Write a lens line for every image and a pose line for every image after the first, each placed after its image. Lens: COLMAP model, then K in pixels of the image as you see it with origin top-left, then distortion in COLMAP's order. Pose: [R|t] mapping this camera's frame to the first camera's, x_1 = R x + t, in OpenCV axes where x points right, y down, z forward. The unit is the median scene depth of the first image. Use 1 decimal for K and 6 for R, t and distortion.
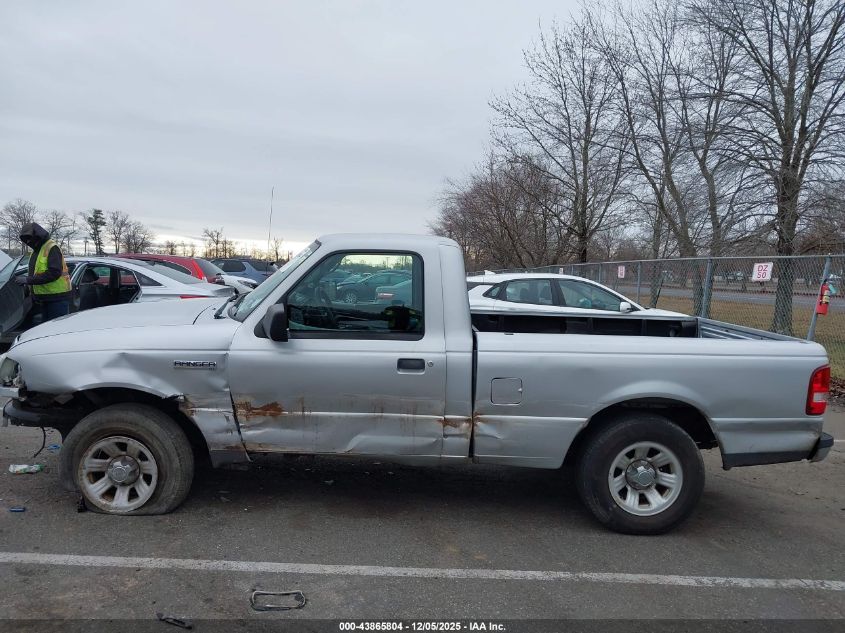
lens RADIAL K [[663.0, 0, 422.5], [0, 663.0, 316.5], [0, 0, 1]] dist [0.003998, -0.004309]
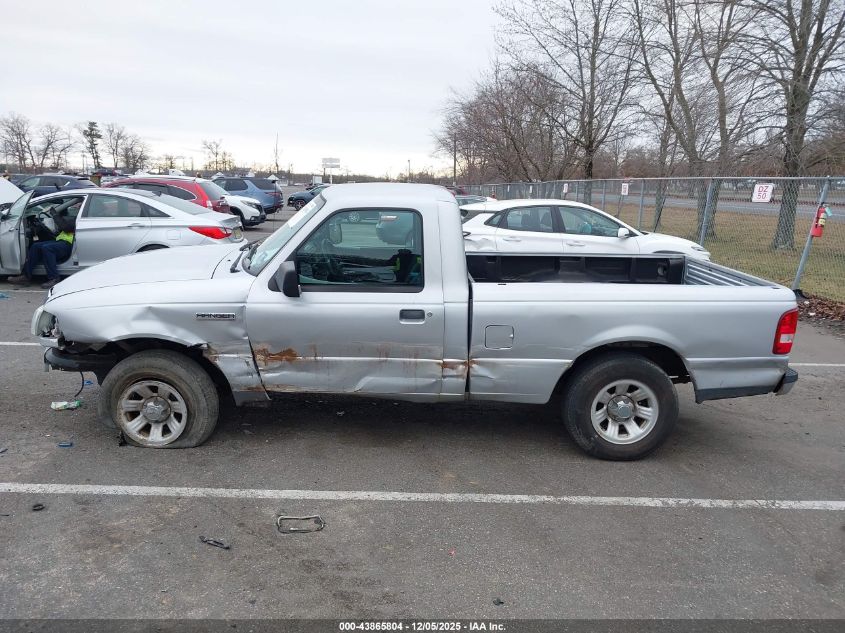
lens RADIAL K [[663.0, 0, 422.5], [0, 663.0, 316.5], [0, 0, 1]] dist [0.003998, -0.004309]
pose [[0.999913, -0.010385, -0.008191, 0.008264], [0.011375, 0.991198, 0.131896, -0.064277], [0.006749, -0.131978, 0.991230, -0.082325]]
